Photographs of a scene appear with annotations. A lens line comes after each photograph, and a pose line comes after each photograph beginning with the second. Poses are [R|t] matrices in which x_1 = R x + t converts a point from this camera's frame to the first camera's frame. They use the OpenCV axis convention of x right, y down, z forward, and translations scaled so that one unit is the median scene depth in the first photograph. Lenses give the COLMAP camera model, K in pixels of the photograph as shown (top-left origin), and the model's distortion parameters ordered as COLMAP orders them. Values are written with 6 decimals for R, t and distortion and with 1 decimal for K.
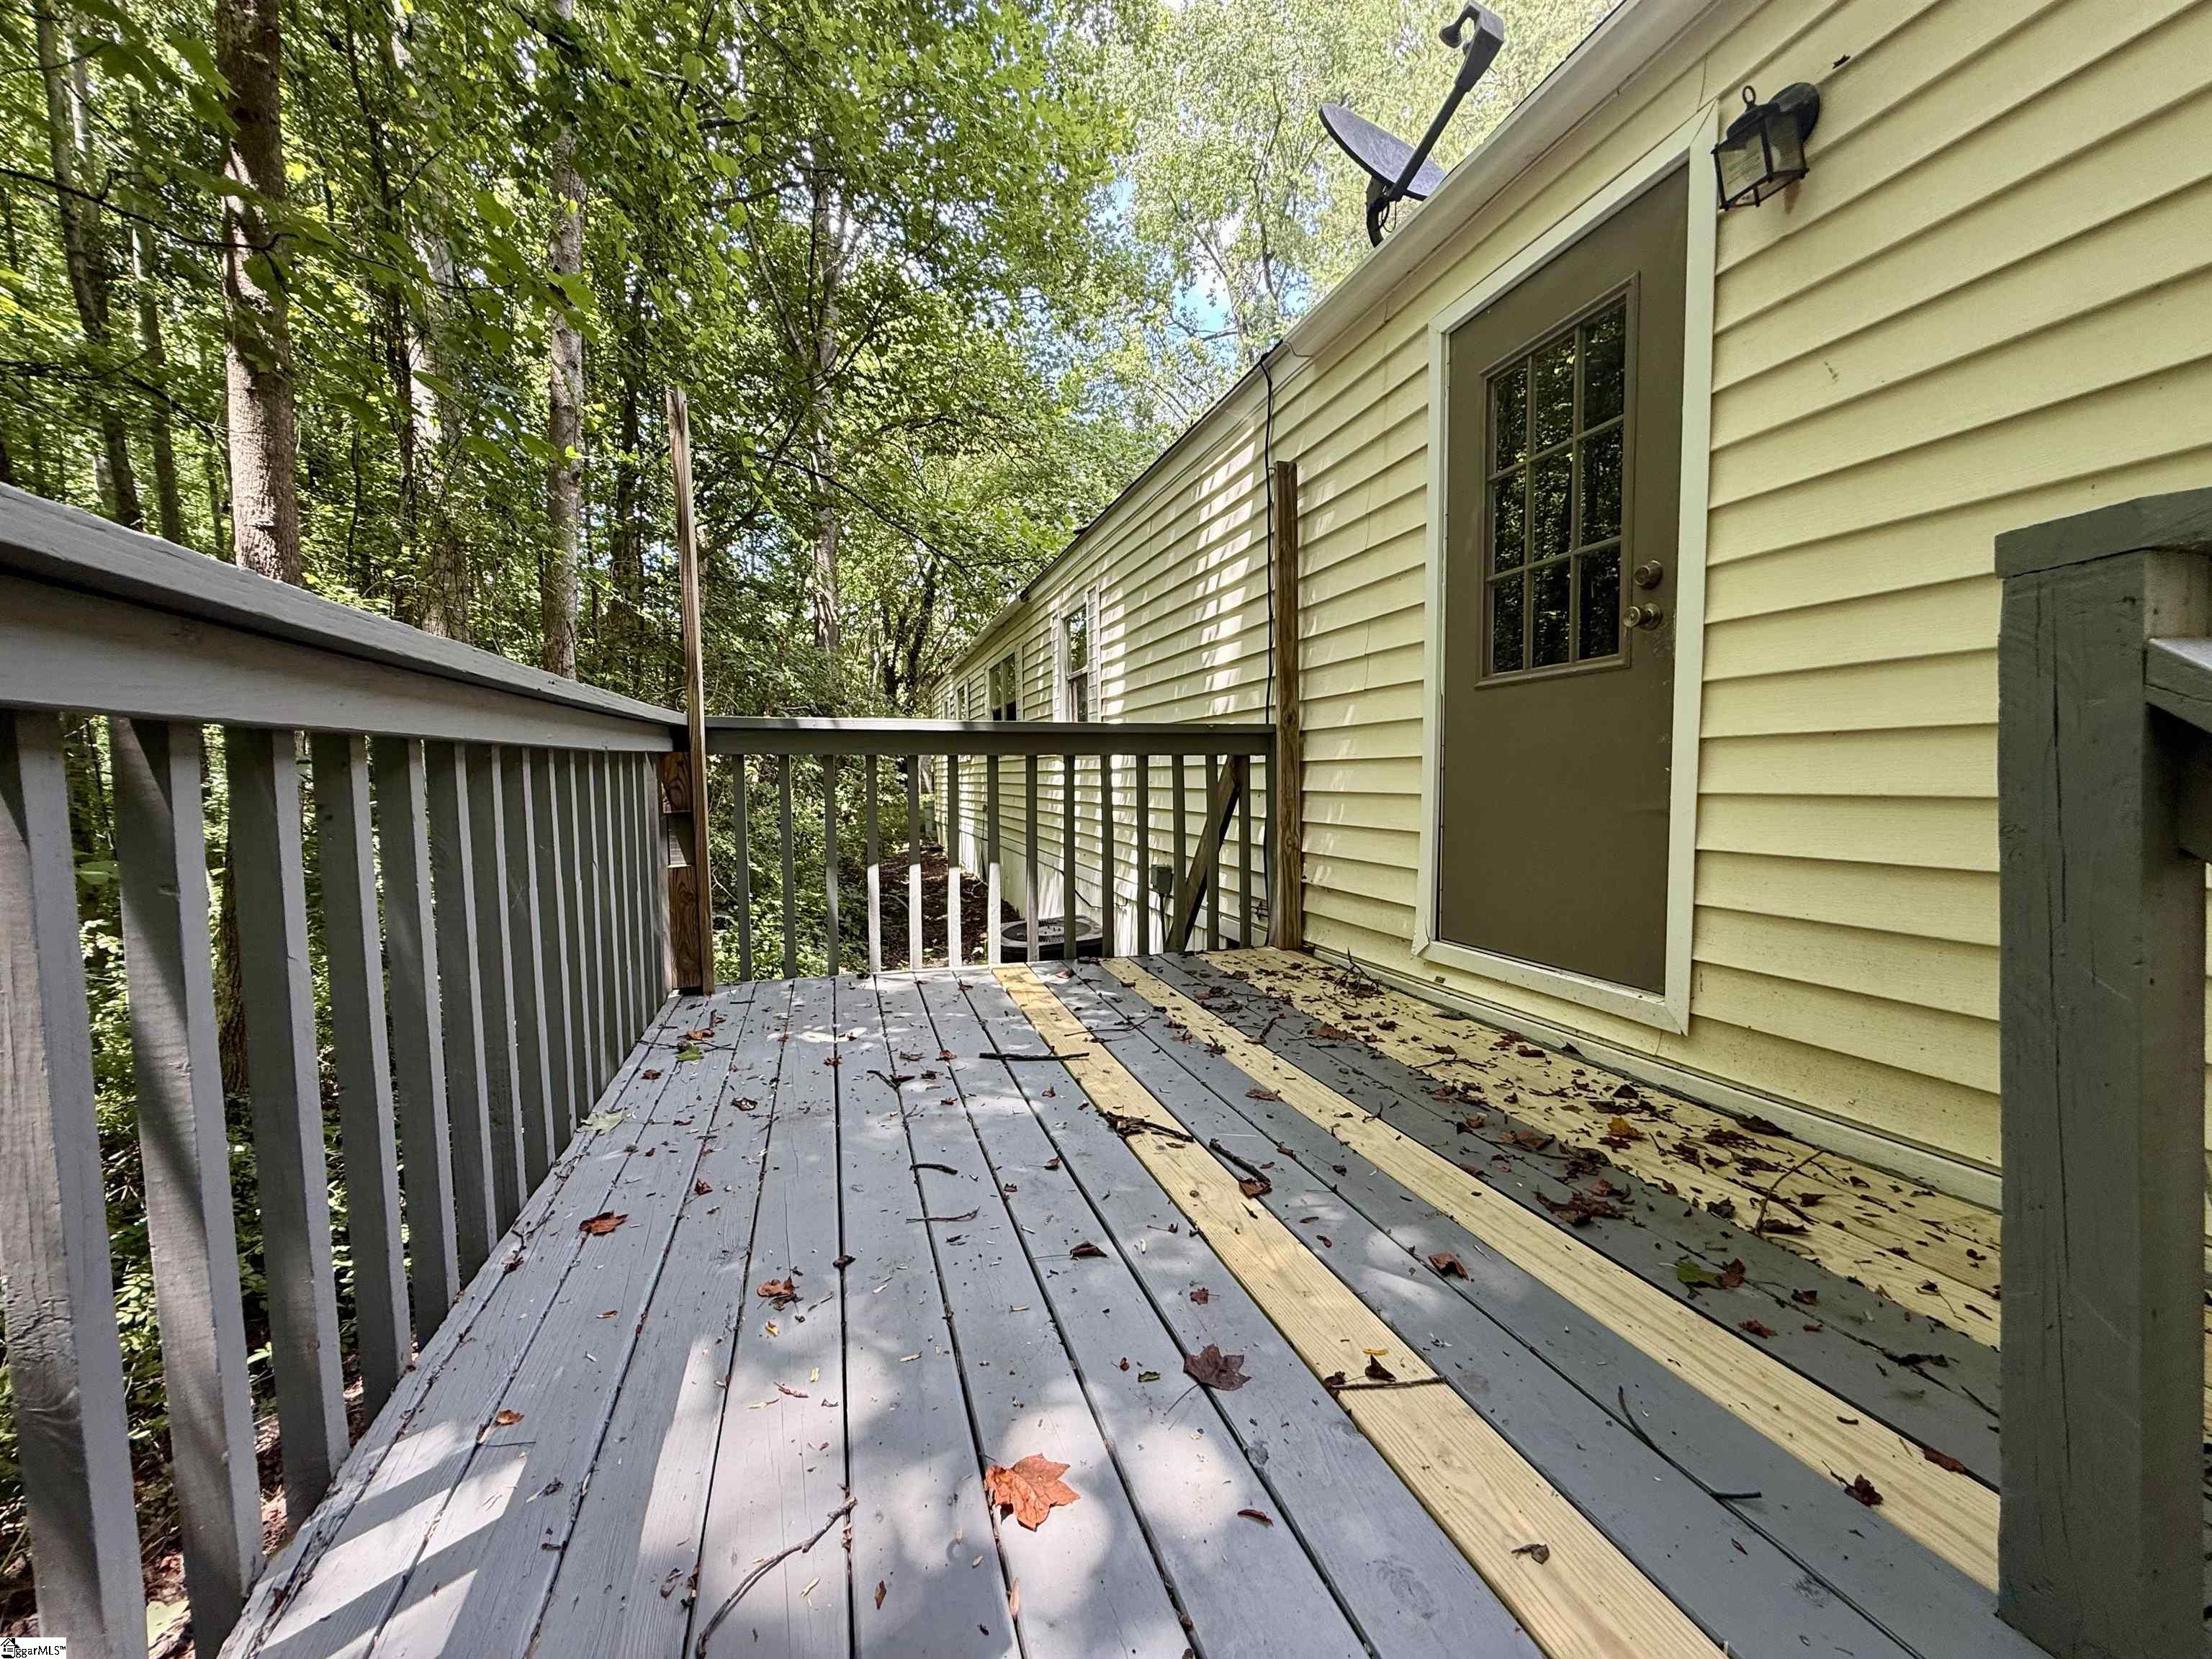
lens RADIAL K [[880.0, 0, 1101.2], [0, 880.0, 831.0], [0, 0, 1]] dist [-0.001620, 0.000408]
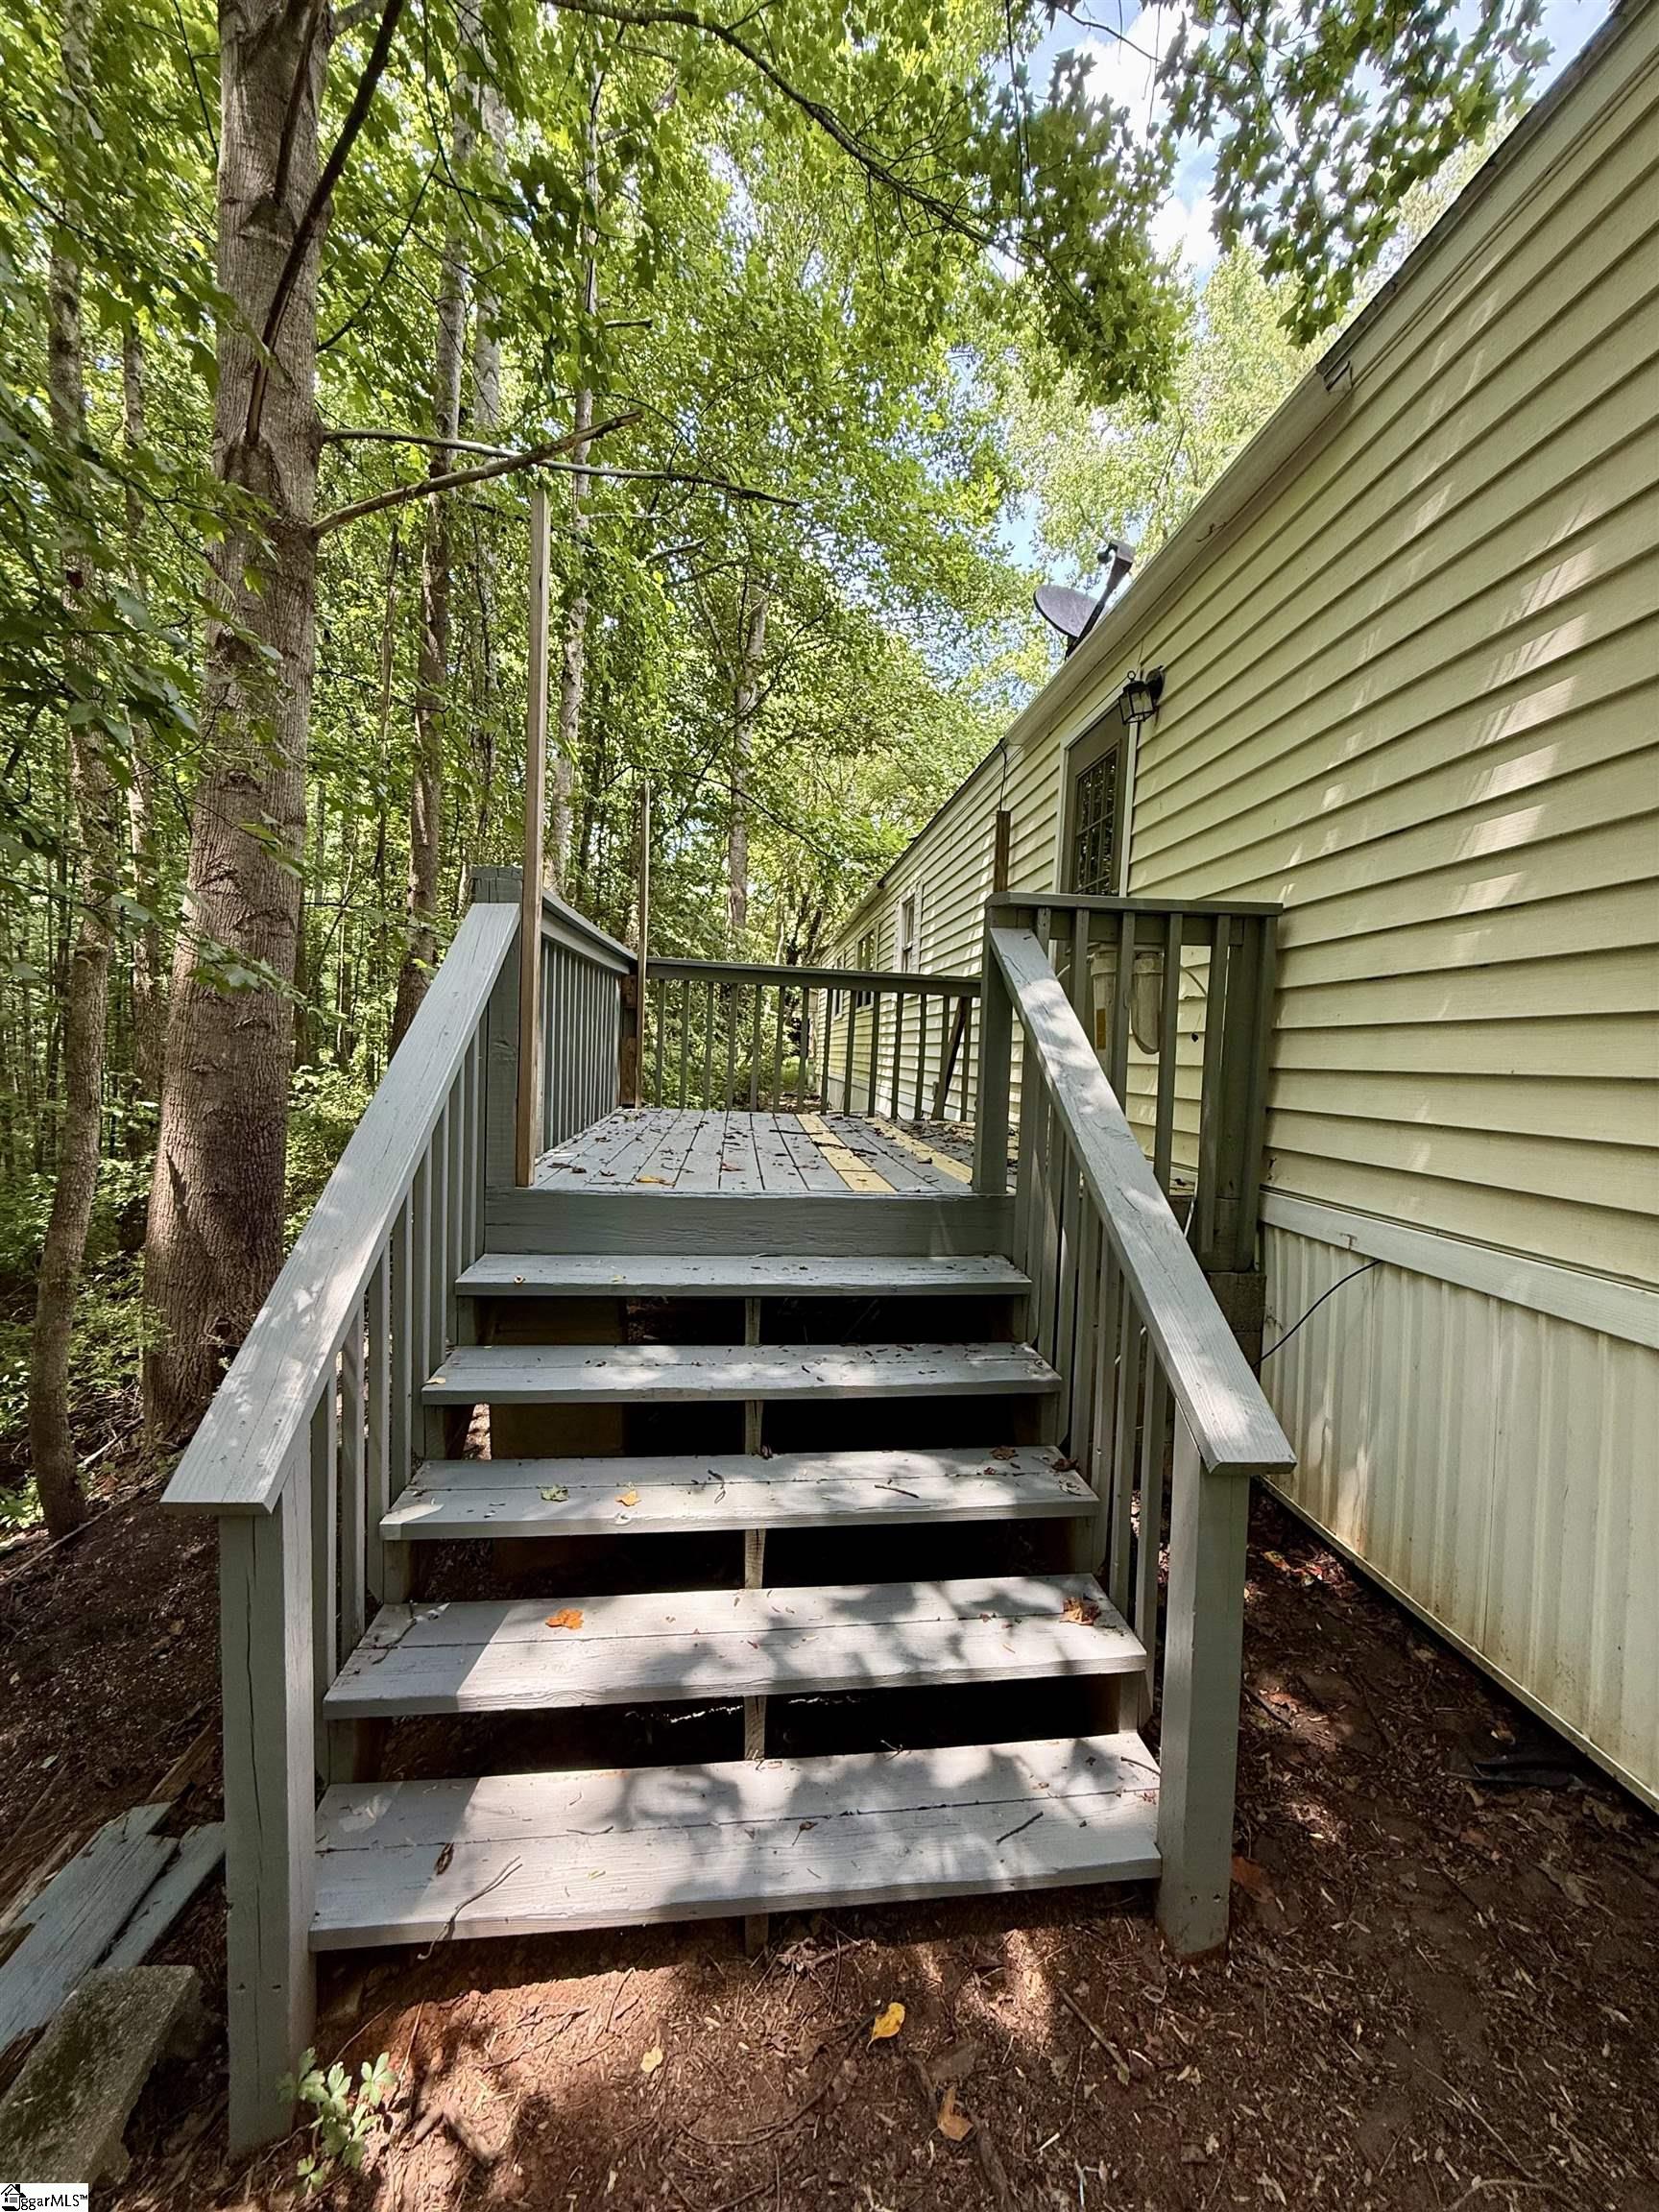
lens RADIAL K [[882.5, 0, 829.5], [0, 882.5, 1106.0], [0, 0, 1]] dist [0.035392, 0.000090]
pose [[0.978666, 0.075558, -0.191059, 0.240019], [-0.076514, 0.997066, 0.002377, 0.123730], [0.190678, 0.012292, 0.981576, -0.594678]]
